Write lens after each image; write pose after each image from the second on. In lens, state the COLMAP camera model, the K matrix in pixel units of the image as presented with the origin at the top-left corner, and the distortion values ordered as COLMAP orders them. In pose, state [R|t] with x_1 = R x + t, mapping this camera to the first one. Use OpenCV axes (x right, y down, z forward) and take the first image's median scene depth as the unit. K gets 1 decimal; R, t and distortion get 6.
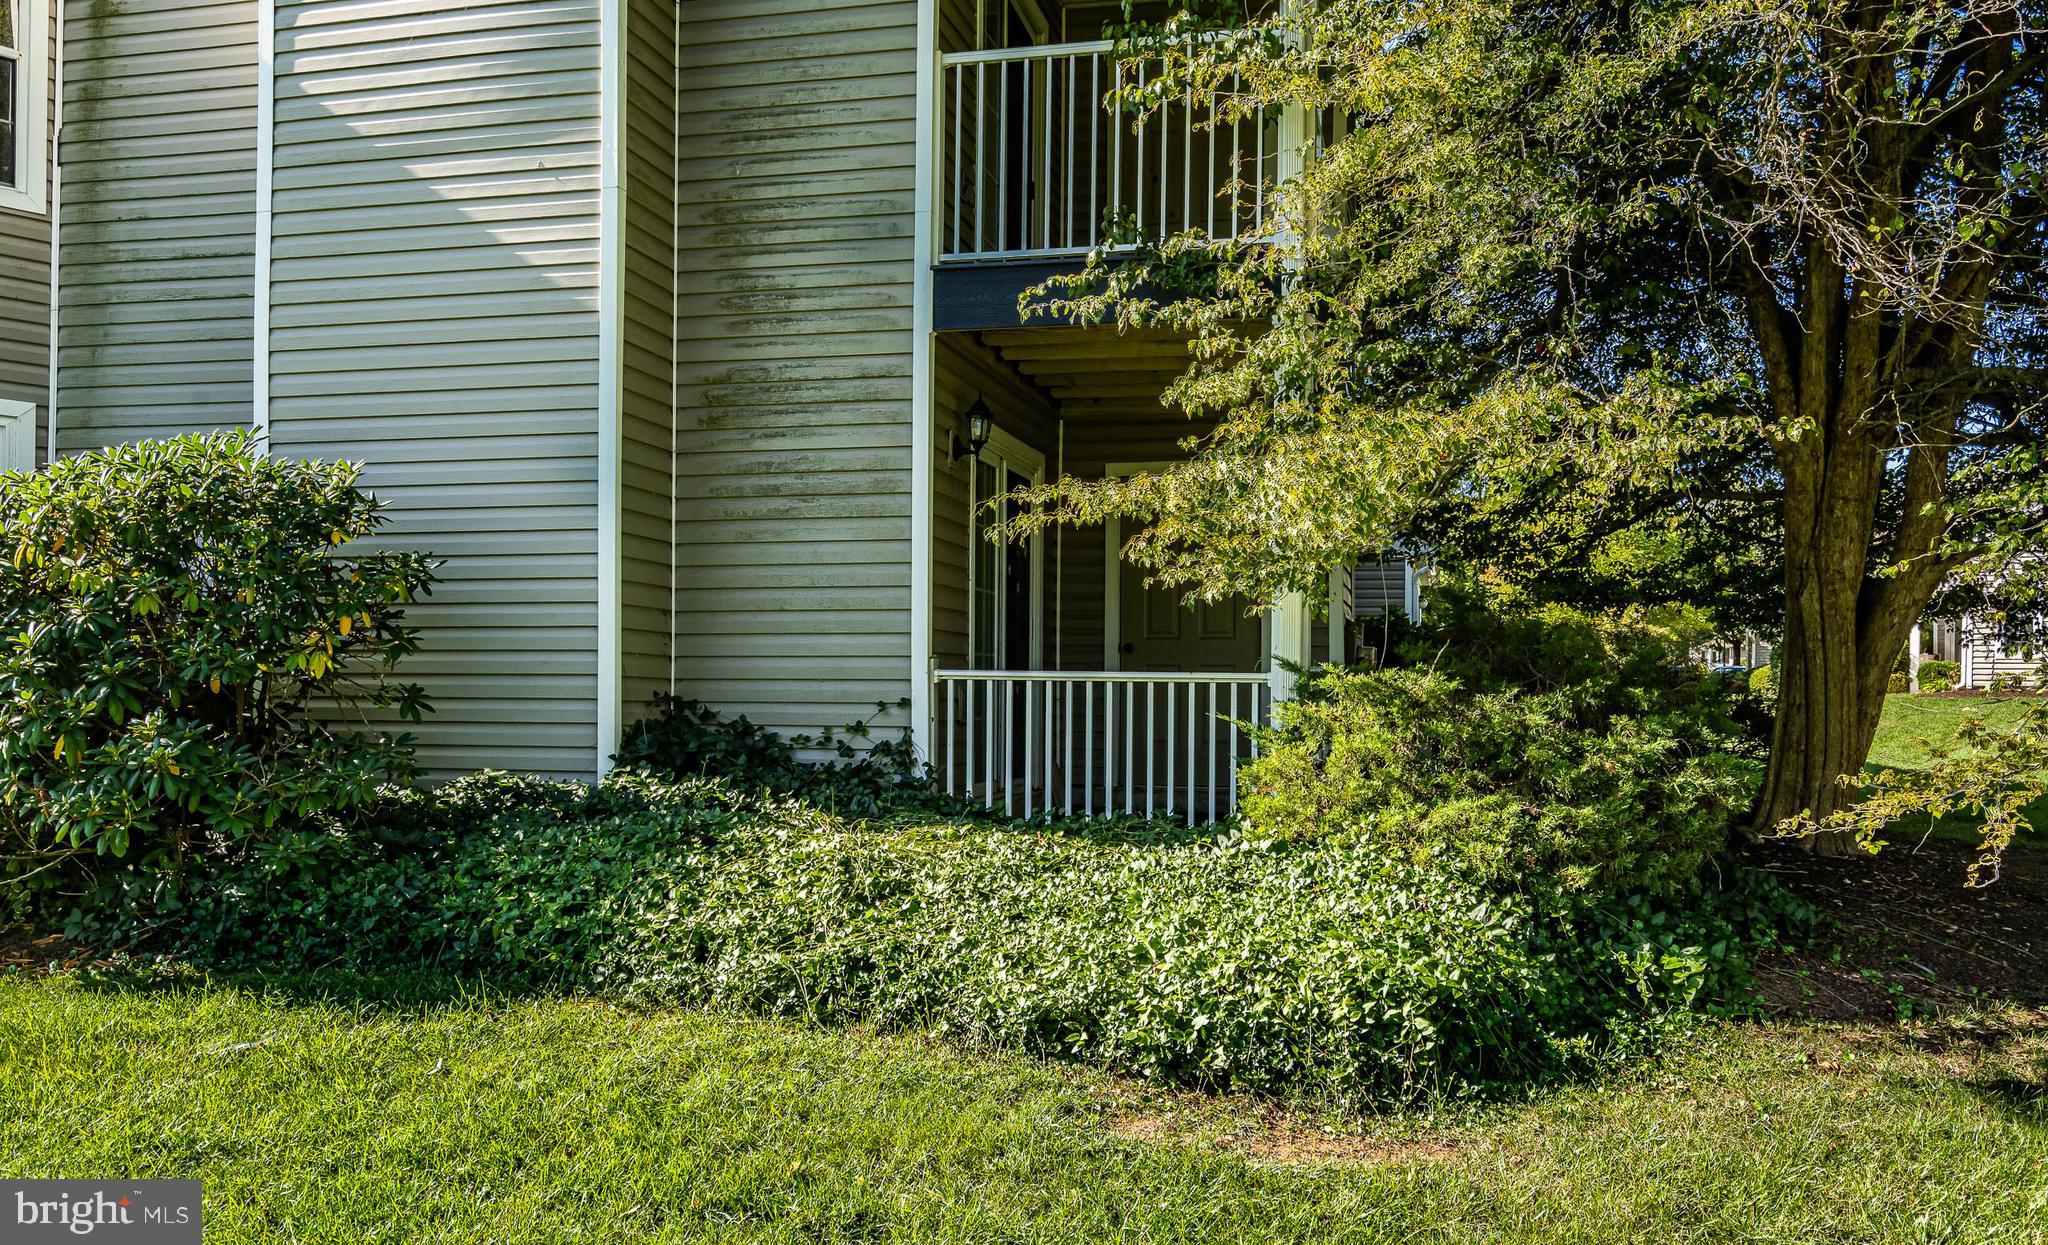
lens RADIAL K [[1649.3, 0, 1023.1], [0, 1649.3, 625.7], [0, 0, 1]] dist [-0.003893, 0.000464]
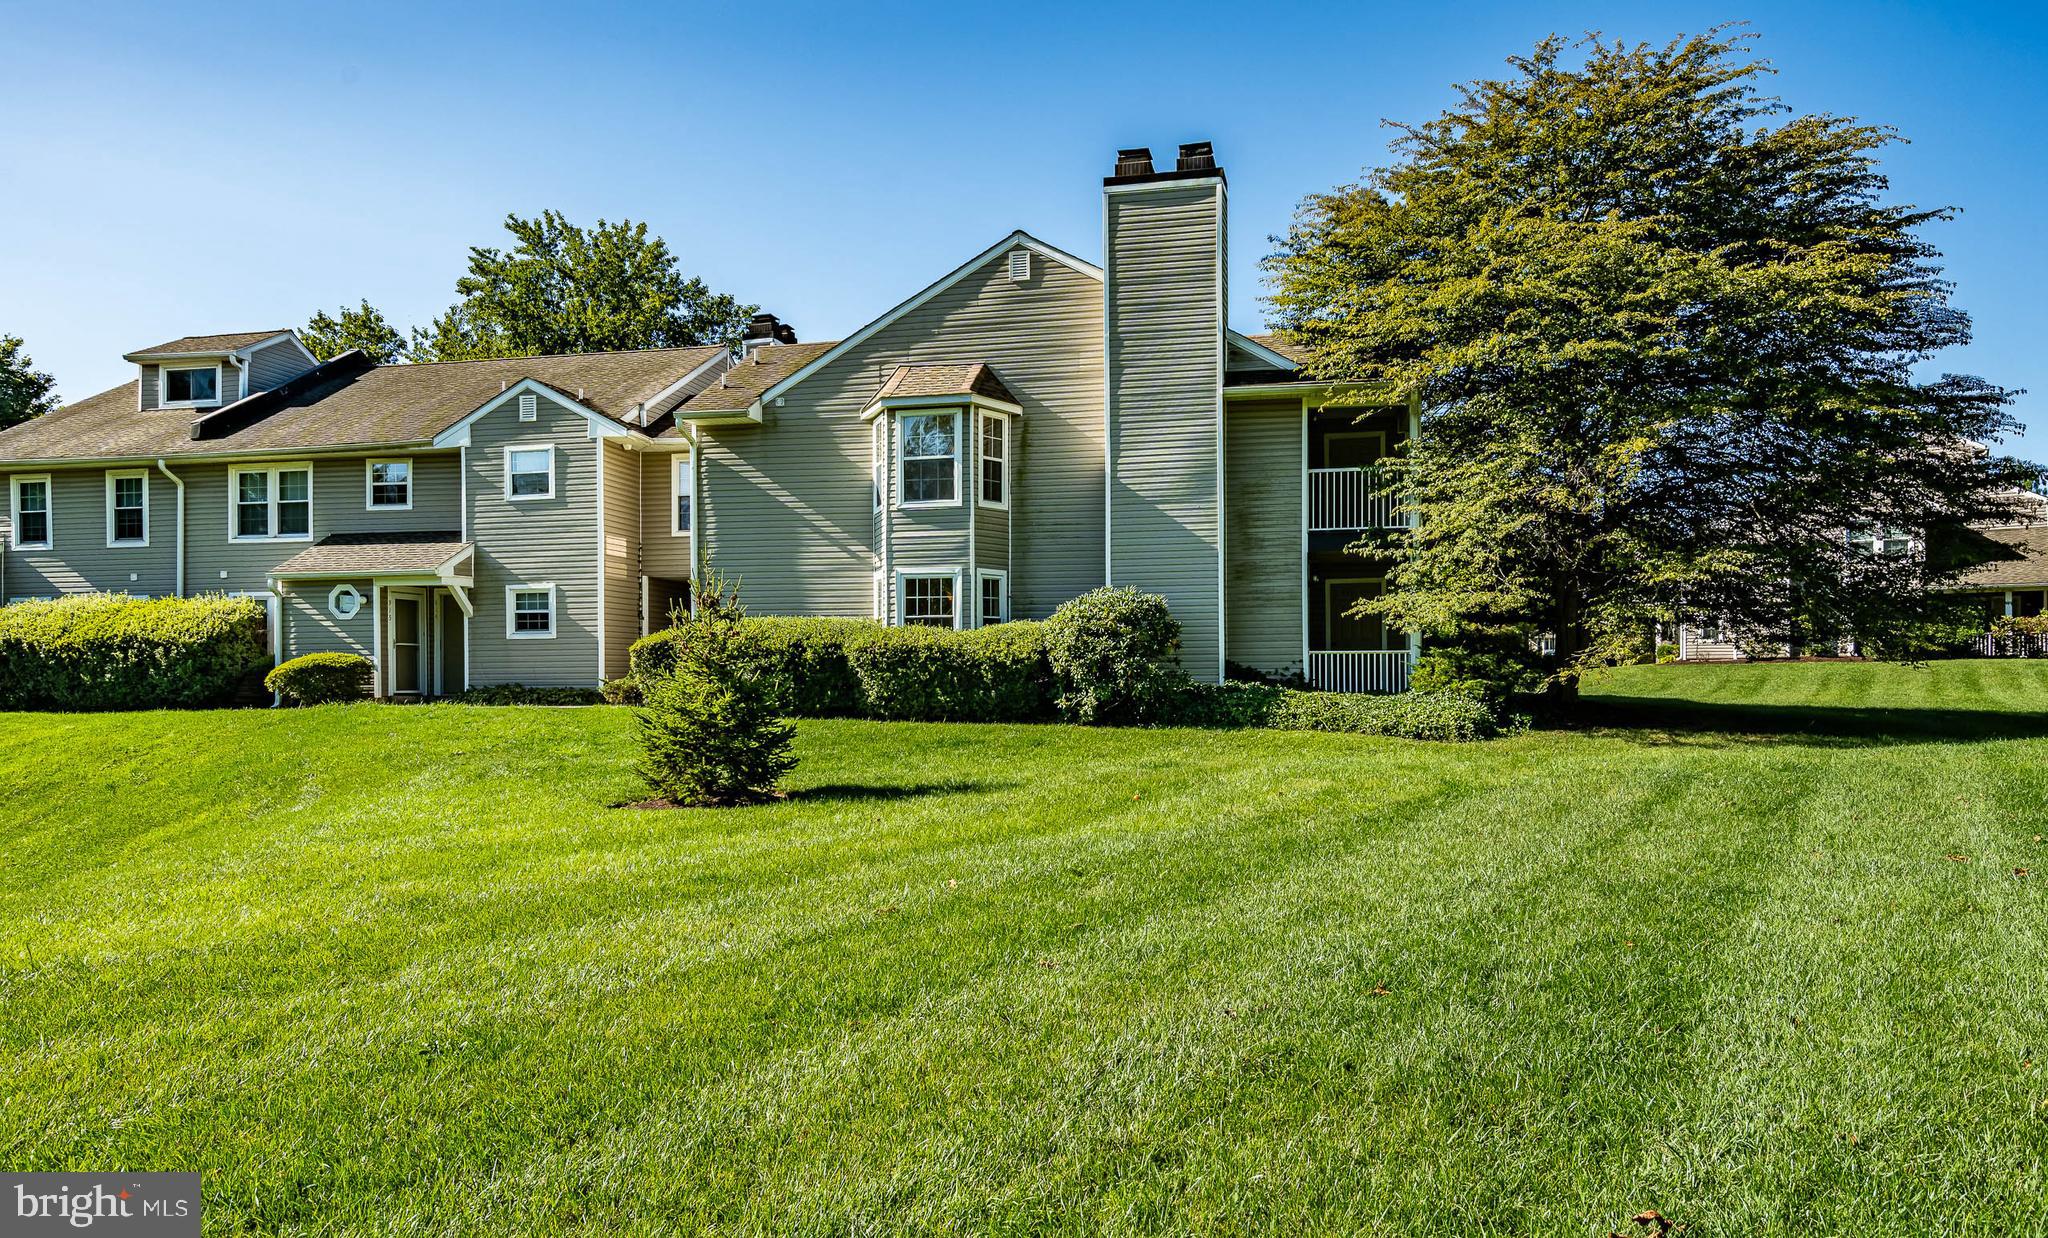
lens RADIAL K [[1383.7, 0, 1025.6], [0, 1383.7, 636.0], [0, 0, 1]] dist [0.013397, -0.002314]
pose [[0.999193, -0.013915, 0.037688, -0.792279], [0.013666, 0.999883, 0.006873, -0.033307], [-0.037779, -0.006353, 0.999266, -1.953536]]
